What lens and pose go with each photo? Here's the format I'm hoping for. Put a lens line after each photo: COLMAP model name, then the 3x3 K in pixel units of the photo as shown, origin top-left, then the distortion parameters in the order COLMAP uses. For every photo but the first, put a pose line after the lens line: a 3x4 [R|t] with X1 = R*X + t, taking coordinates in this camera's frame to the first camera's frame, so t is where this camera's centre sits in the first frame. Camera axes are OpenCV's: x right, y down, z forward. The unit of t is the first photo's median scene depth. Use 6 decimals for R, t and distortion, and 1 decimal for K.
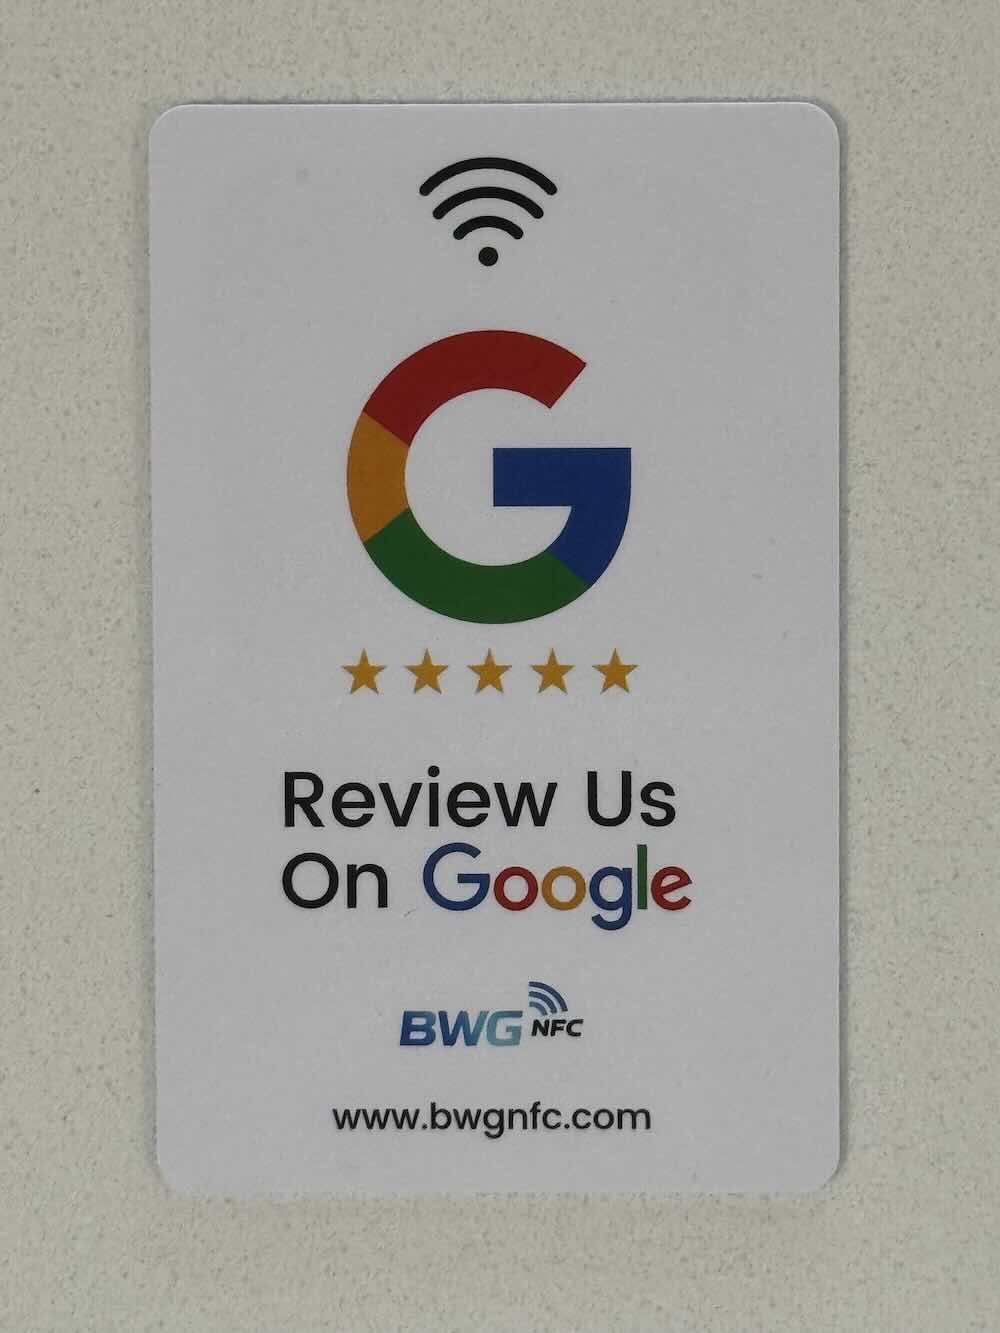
lens RADIAL K [[4690.7, 0, 499.2], [0, 4690.7, 662.9], [0, 0, 1]] dist [0.156714, 0.000000]
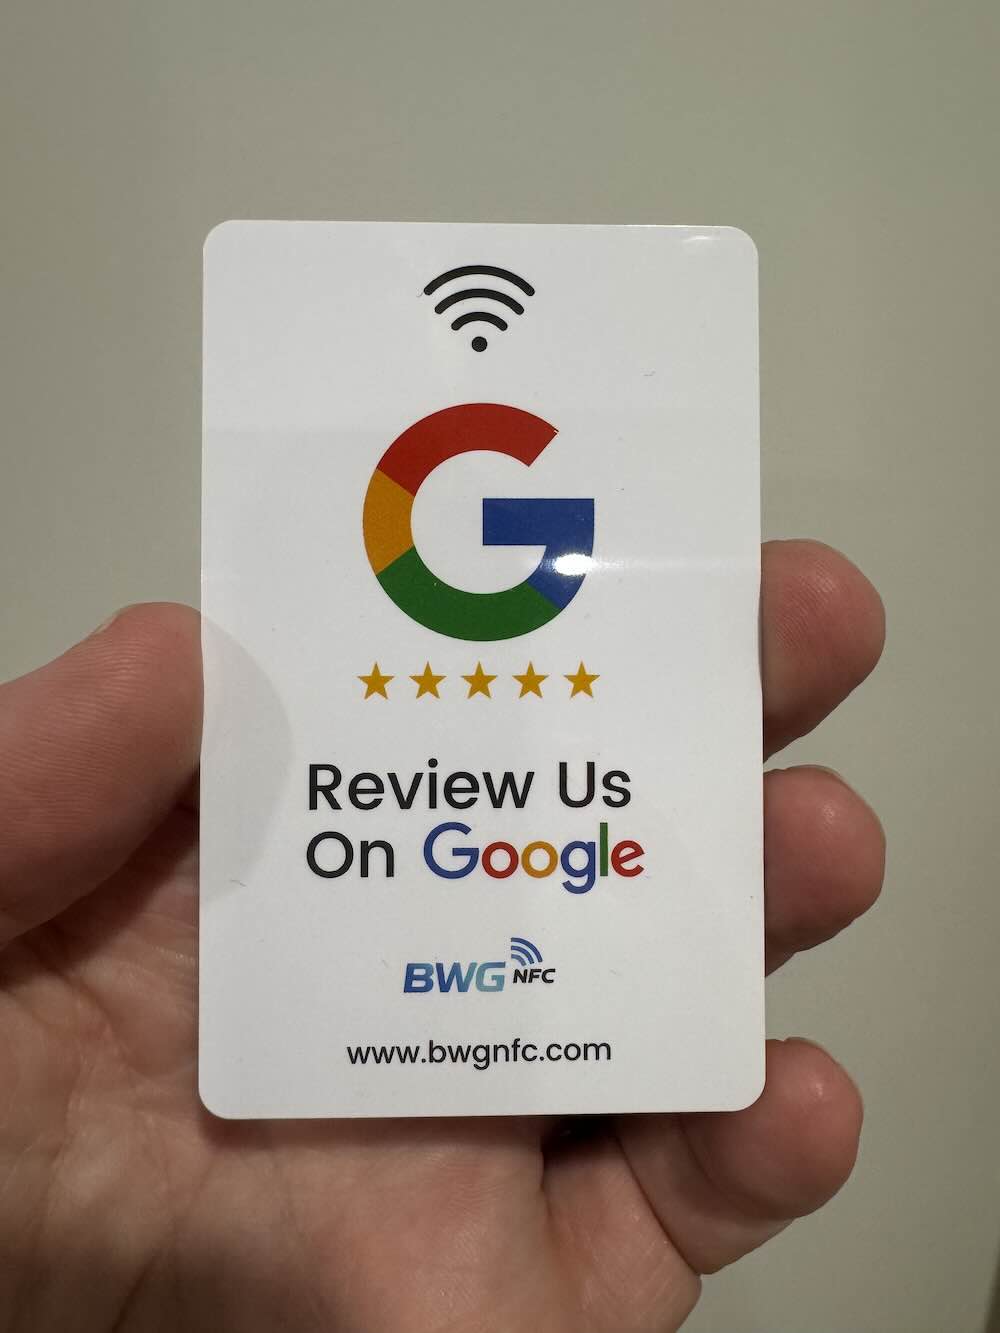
lens RADIAL K [[930.7, 0, 499.9], [0, 930.7, 665.1], [0, 0, 1]] dist [0.002073, -0.000161]
pose [[0.997037, 0.004186, 0.076814, -0.015283], [0.004701, 0.993337, -0.115147, 0.025769], [-0.076784, 0.115167, 0.990374, 0.756425]]
